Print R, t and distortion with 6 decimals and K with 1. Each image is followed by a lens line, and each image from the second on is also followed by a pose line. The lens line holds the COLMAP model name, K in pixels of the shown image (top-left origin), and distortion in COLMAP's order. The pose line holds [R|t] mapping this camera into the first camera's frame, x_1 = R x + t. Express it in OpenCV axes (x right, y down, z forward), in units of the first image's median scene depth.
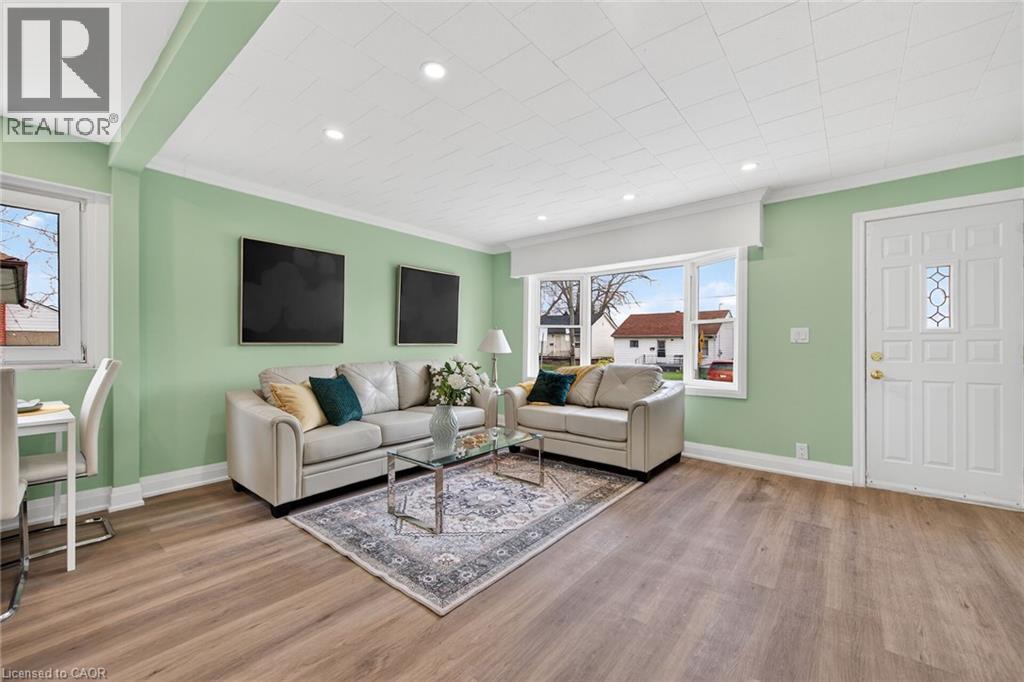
lens RADIAL K [[406.9, 0, 513.3], [0, 406.9, 338.5], [0, 0, 1]] dist [0.002099, -0.000089]
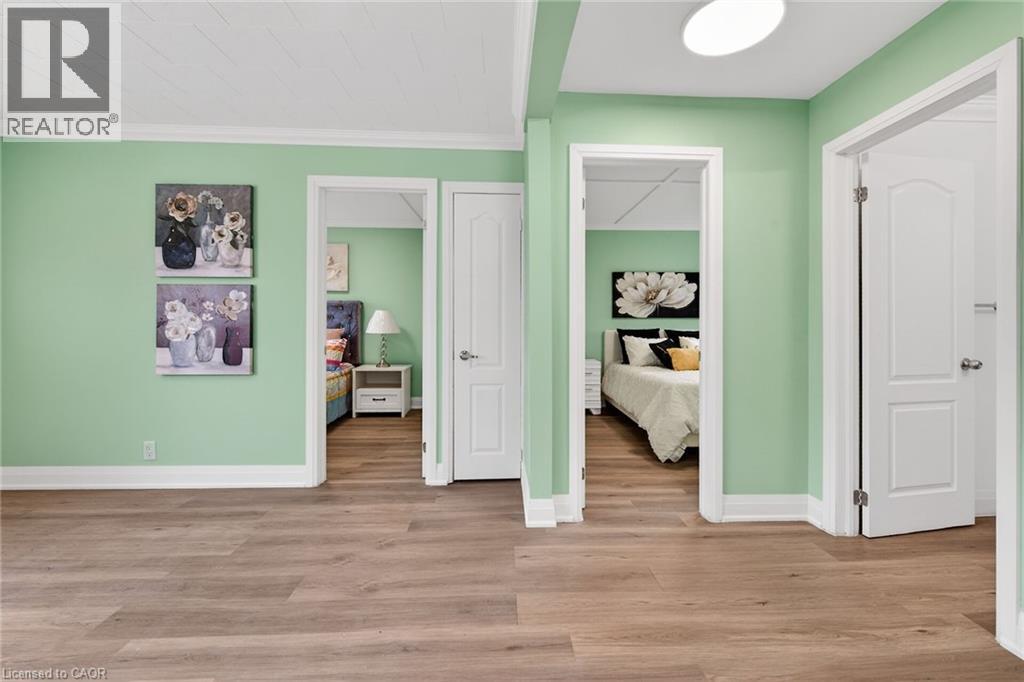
lens RADIAL K [[417.5, 0, 520.4], [0, 417.5, 326.1], [0, 0, 1]] dist [0.001916, -0.000281]
pose [[-0.671409, -0.005110, 0.741070, -0.387225], [-0.017864, 0.999797, -0.009291, 0.004732], [-0.740872, -0.019477, -0.671364, 0.640409]]
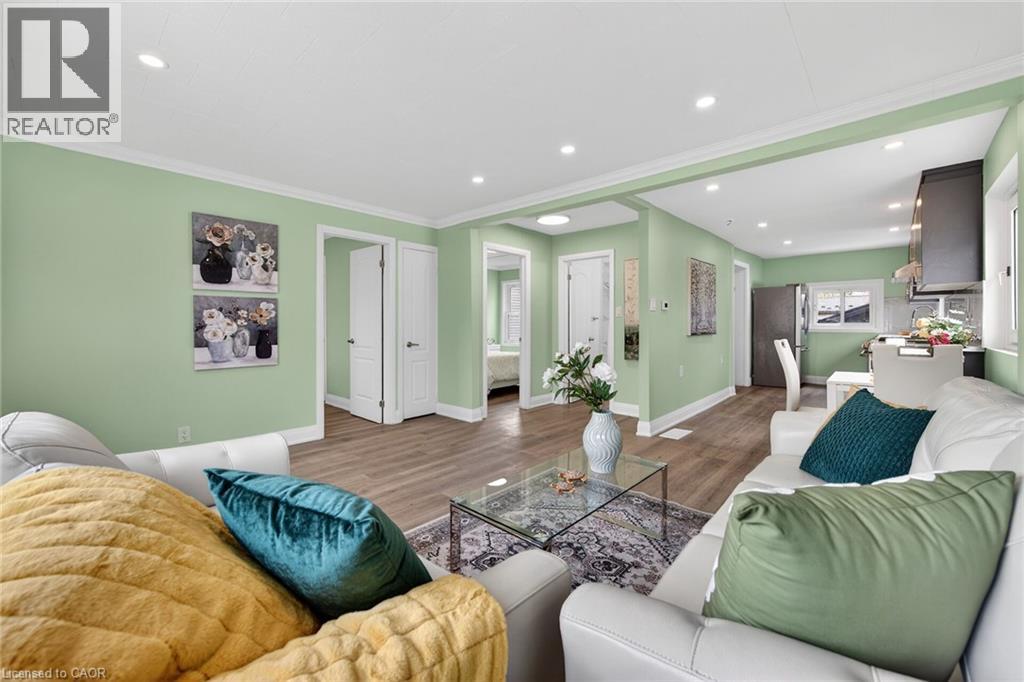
lens RADIAL K [[410.8, 0, 513.7], [0, 410.8, 327.8], [0, 0, 1]] dist [0.002085, -0.000025]
pose [[-0.999094, 0.000180, 0.042565, -0.037774], [-0.000187, 0.999963, -0.008627, 0.014570], [-0.042565, -0.008627, -0.999056, 1.749304]]
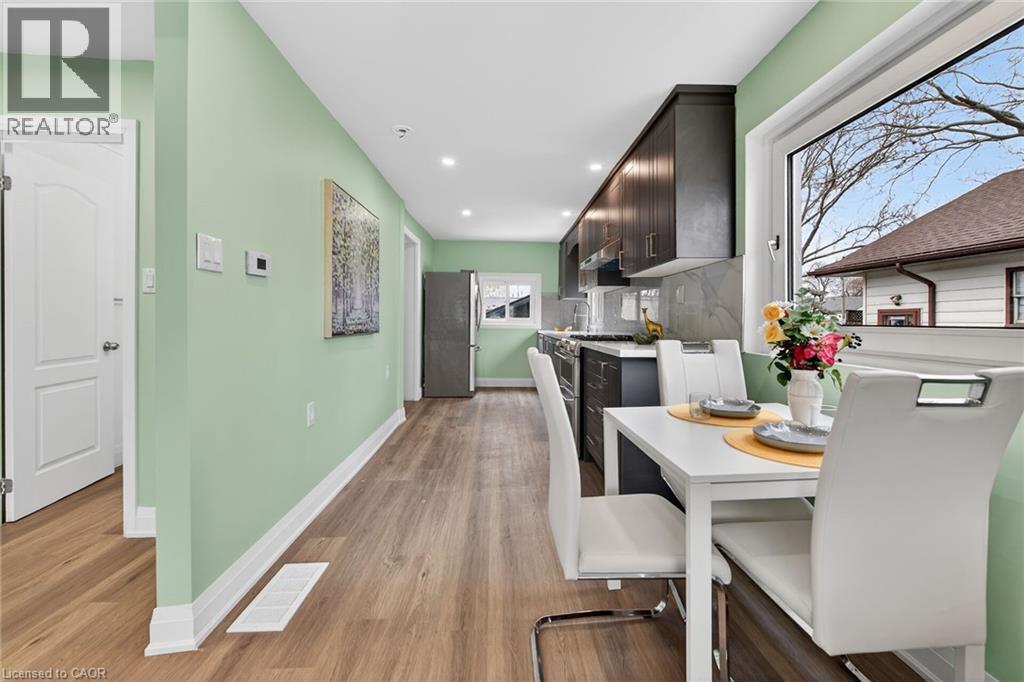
lens RADIAL K [[417.5, 0, 520.4], [0, 417.5, 326.1], [0, 0, 1]] dist [0.001916, -0.000281]
pose [[-0.735205, 0.001183, -0.677843, -0.417238], [0.003136, 0.999994, -0.001657, 0.011782], [0.677837, -0.003344, -0.735204, 0.873699]]
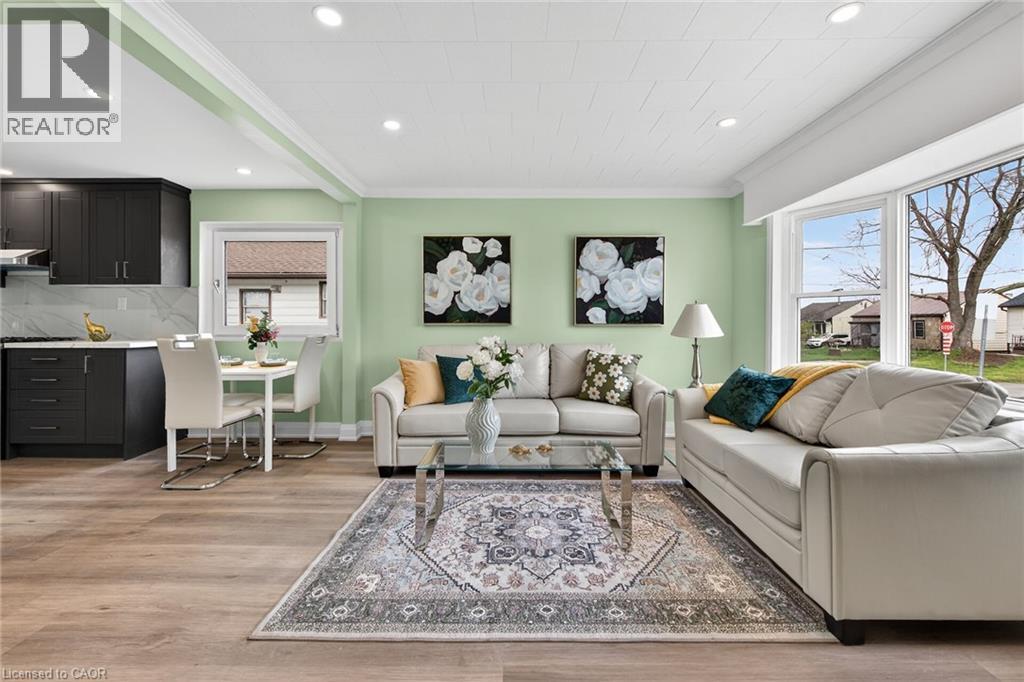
lens RADIAL K [[410.4, 0, 512.8], [0, 410.4, 311.8], [0, 0, 1]] dist [0.001044, -0.000177]
pose [[0.635004, -0.024013, -0.772135, 0.514773], [0.012331, 0.999704, -0.020949, 0.004616], [0.772410, 0.003781, 0.635113, 0.513015]]
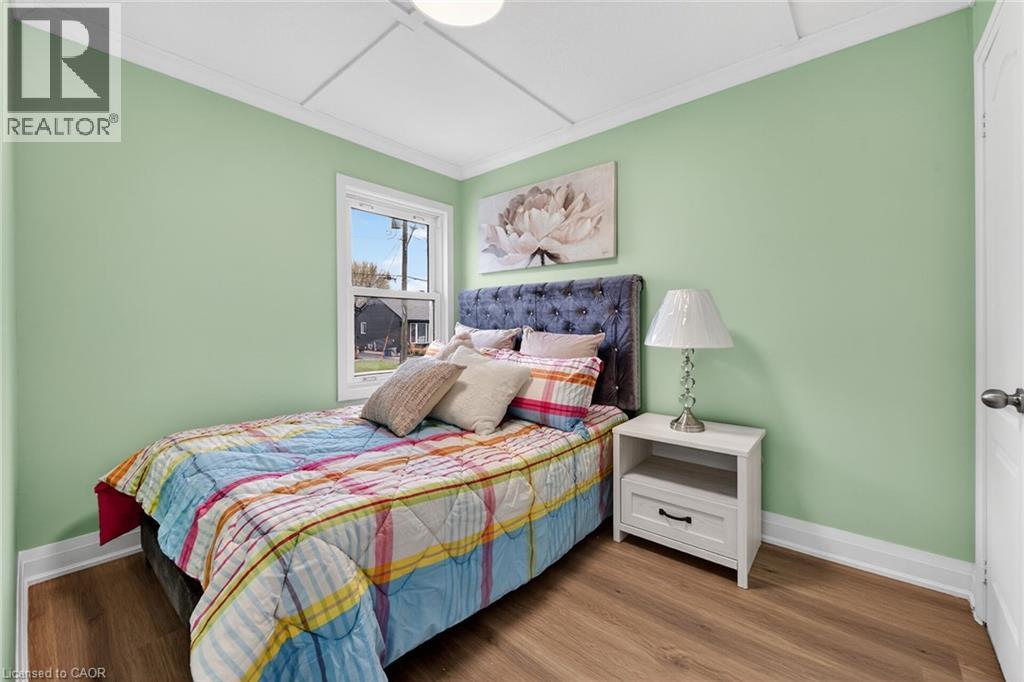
lens RADIAL K [[417.5, 0, 520.4], [0, 417.5, 326.1], [0, 0, 1]] dist [0.001916, -0.000281]
pose [[0.009692, 0.003606, 0.999947, 0.603139], [-0.013655, 0.999901, -0.003473, 0.000985], [-0.999860, -0.013621, 0.009740, 0.155218]]
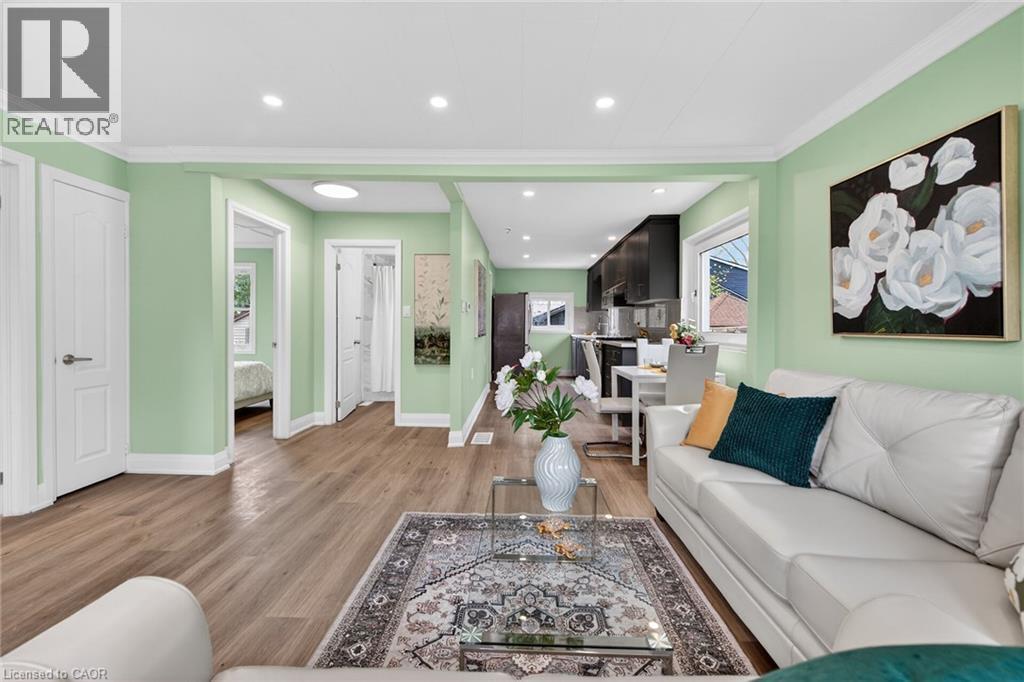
lens RADIAL K [[410.1, 0, 516.7], [0, 410.1, 333.7], [0, 0, 1]] dist [0.000733, -0.000254]
pose [[-0.777486, 0.004880, -0.628881, 0.264150], [0.001086, 0.999979, 0.006417, 0.005791], [0.628899, 0.004306, -0.777475, 1.430962]]
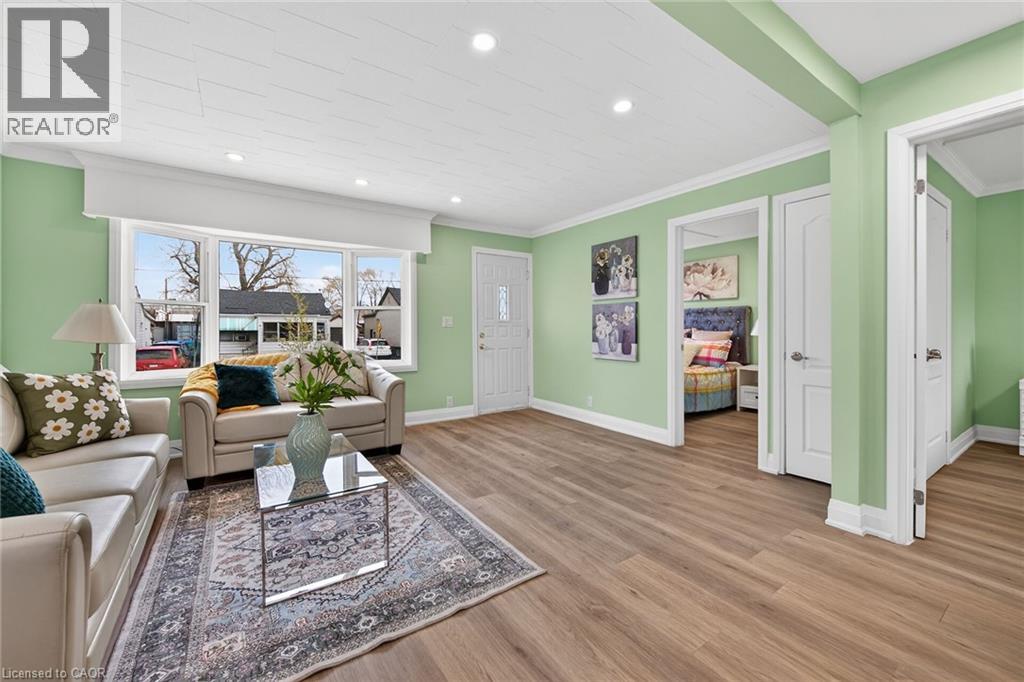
lens RADIAL K [[410.8, 0, 513.7], [0, 410.8, 327.8], [0, 0, 1]] dist [0.002085, -0.000025]
pose [[0.278749, 0.000194, 0.960364, -0.755149], [-0.015350, 0.999873, 0.004253, 0.002400], [-0.960241, -0.015927, 0.278717, 0.457044]]
